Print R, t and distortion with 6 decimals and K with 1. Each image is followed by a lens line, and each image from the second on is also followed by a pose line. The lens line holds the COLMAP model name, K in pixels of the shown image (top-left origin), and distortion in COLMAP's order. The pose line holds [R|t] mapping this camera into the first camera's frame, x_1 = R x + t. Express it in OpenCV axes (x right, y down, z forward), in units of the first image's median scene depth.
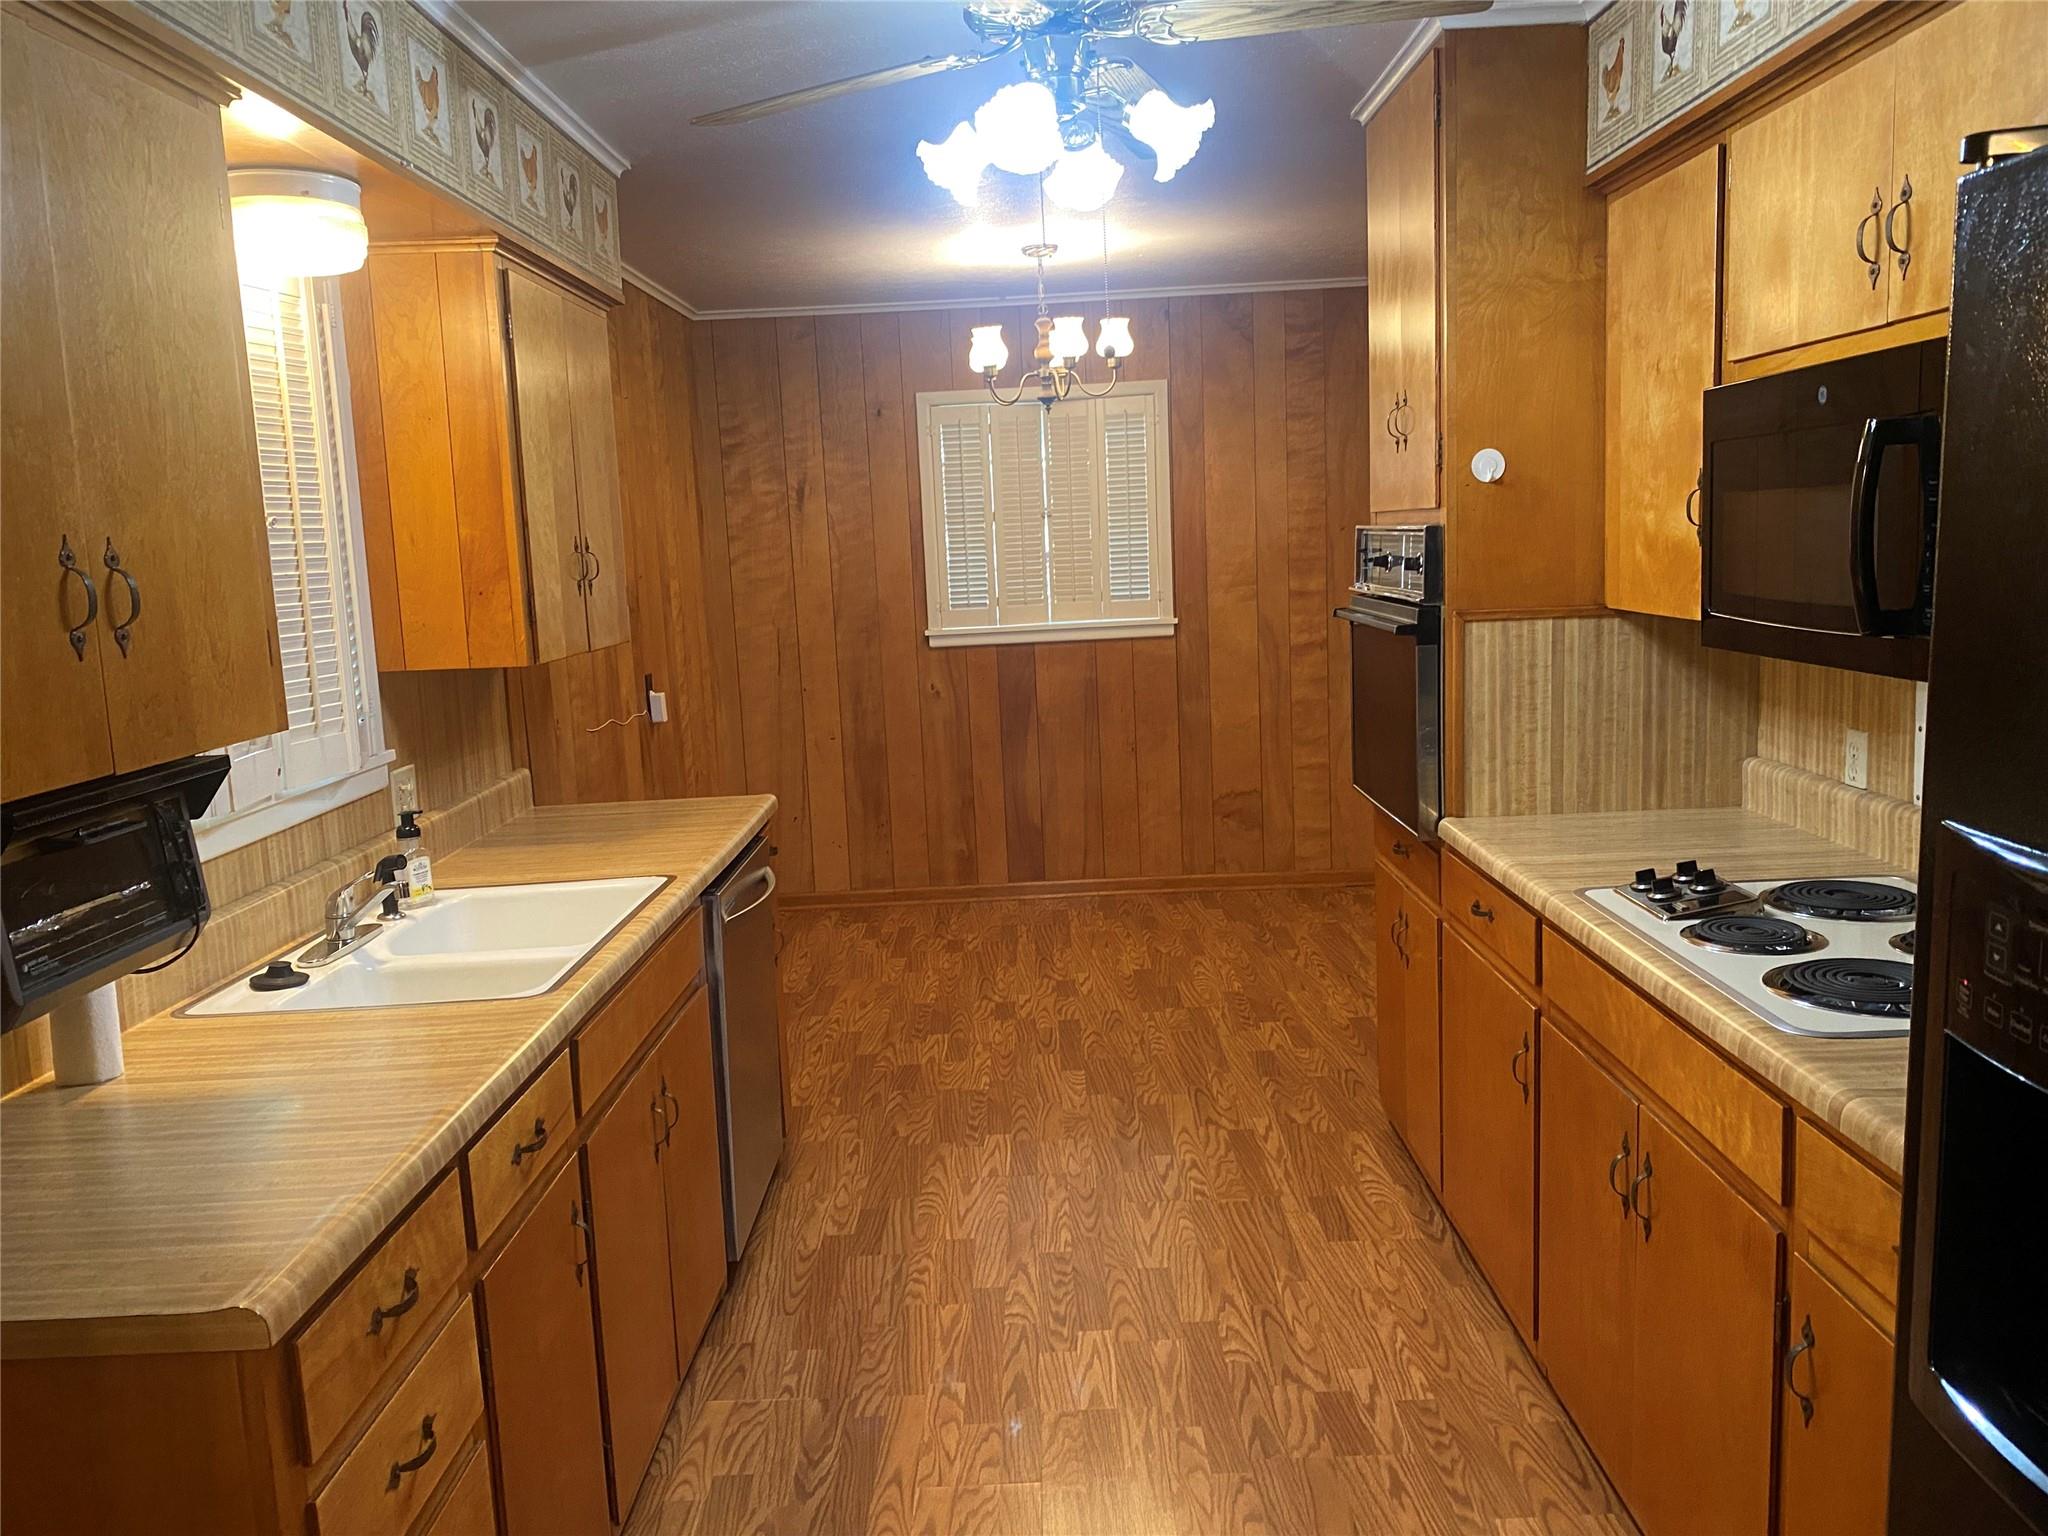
lens RADIAL K [[1575.3, 0, 1018.4], [0, 1575.3, 783.3], [0, 0, 1]] dist [0.011564, -0.004610]
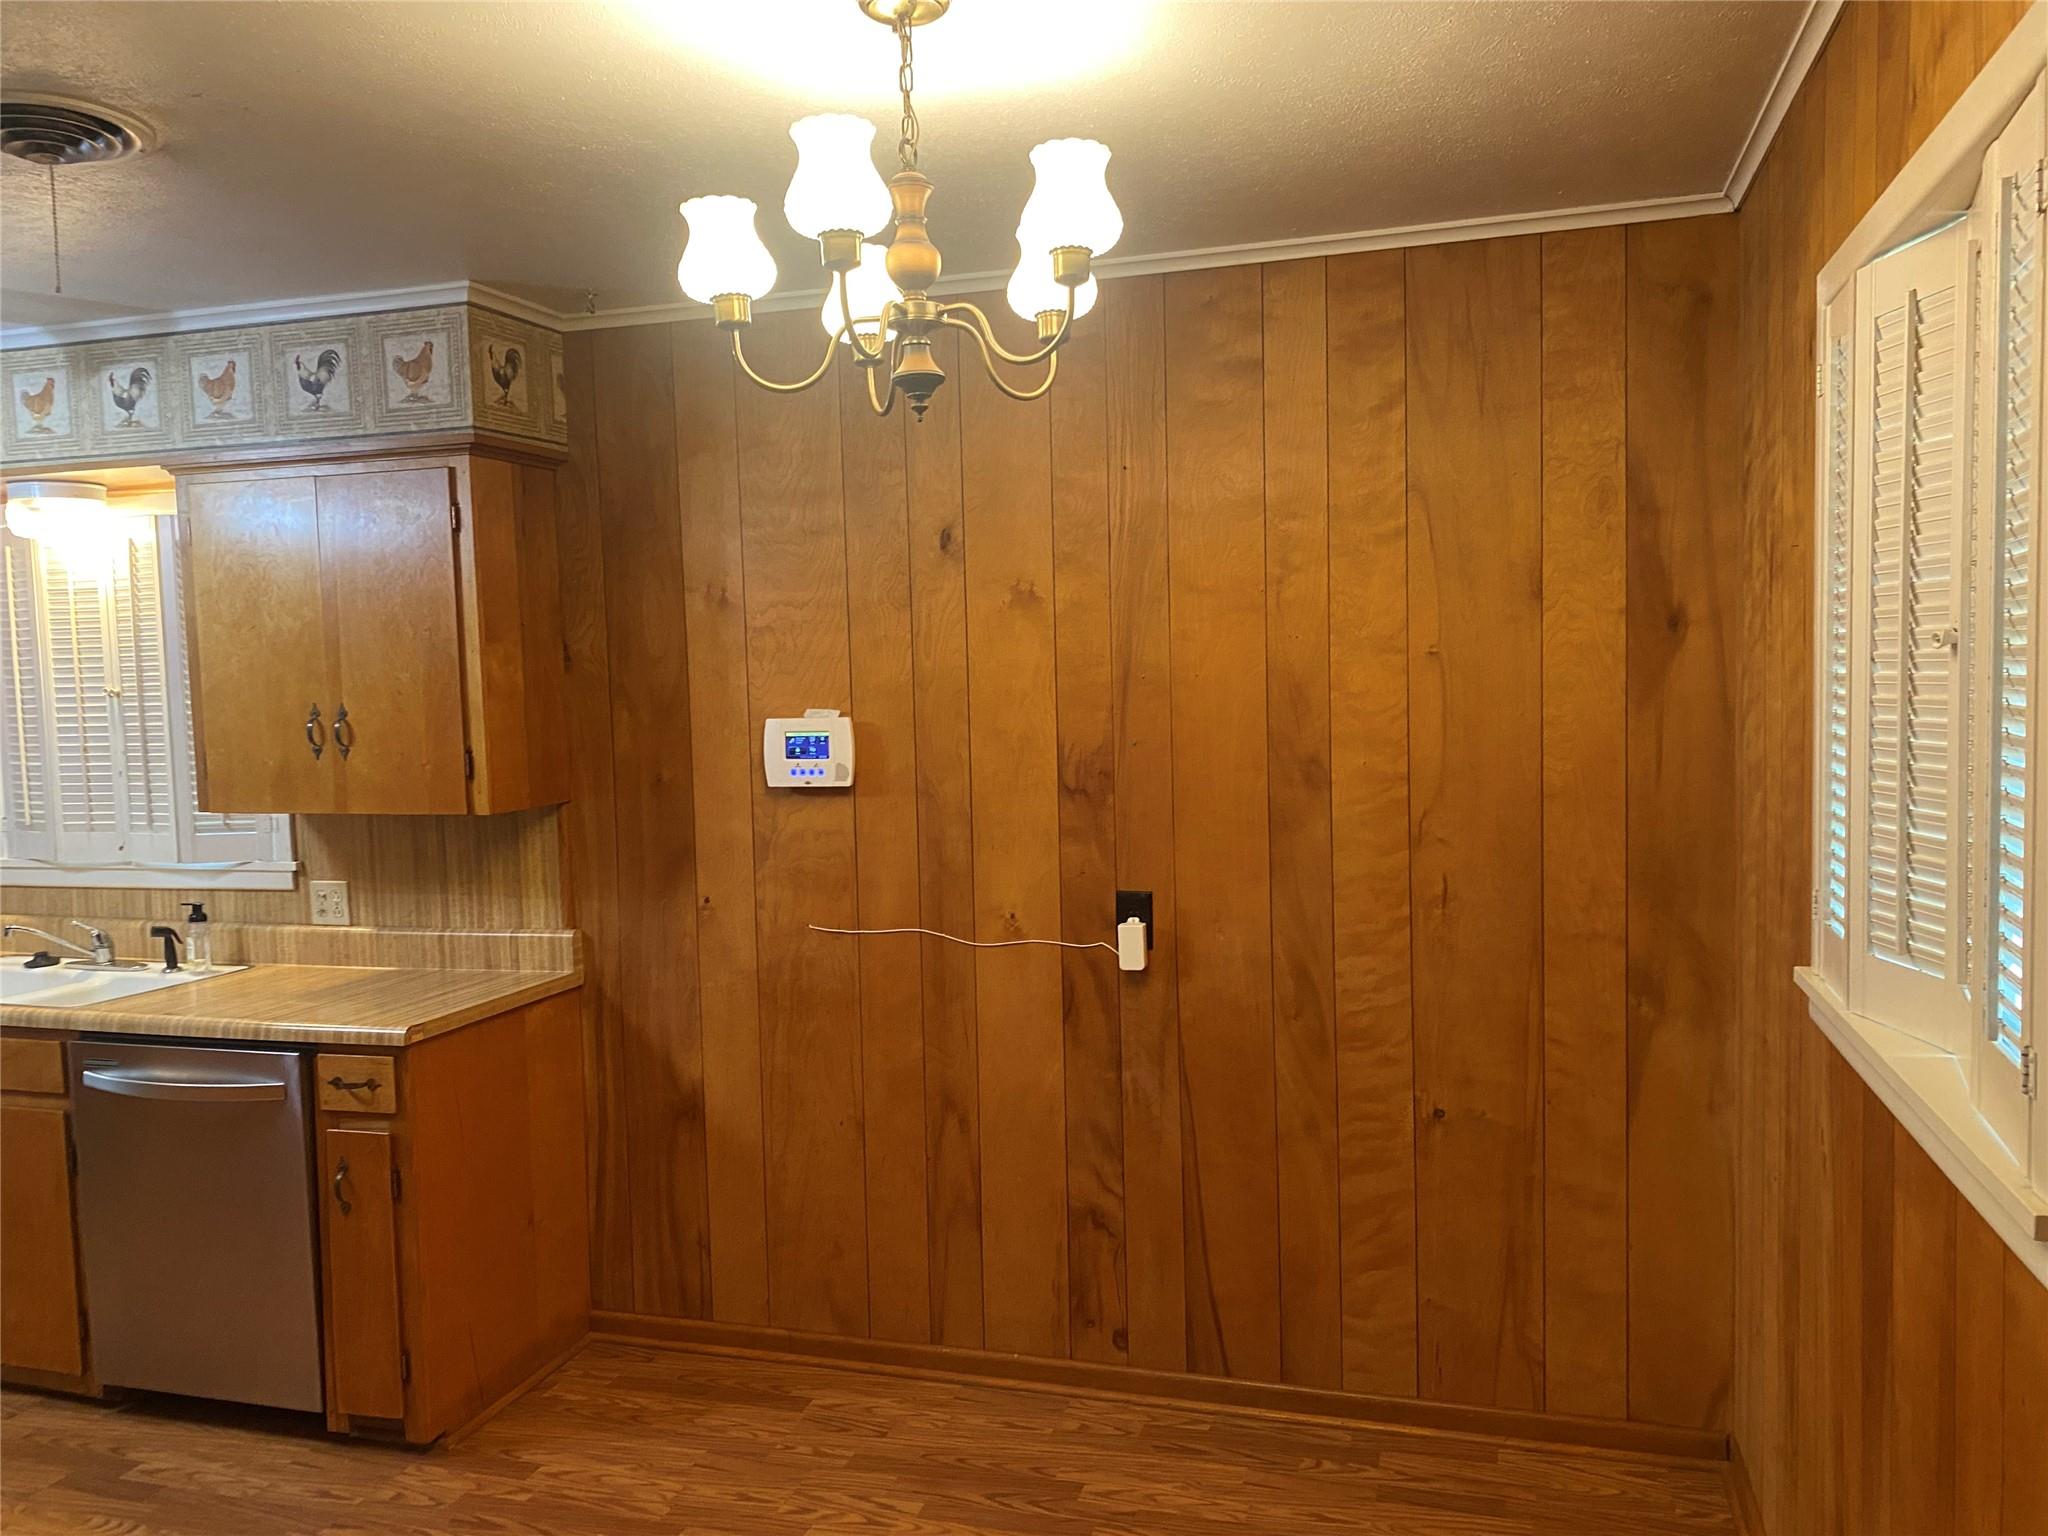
lens RADIAL K [[1559.4, 0, 1024.0], [0, 1559.4, 768.0], [0, 0, 1]] dist [0.002716, -0.000009]
pose [[-0.281676, 0.114844, -0.952612, 0.503301], [-0.116961, 0.981298, 0.152886, -0.283803], [0.952354, 0.154483, -0.262976, 1.499729]]
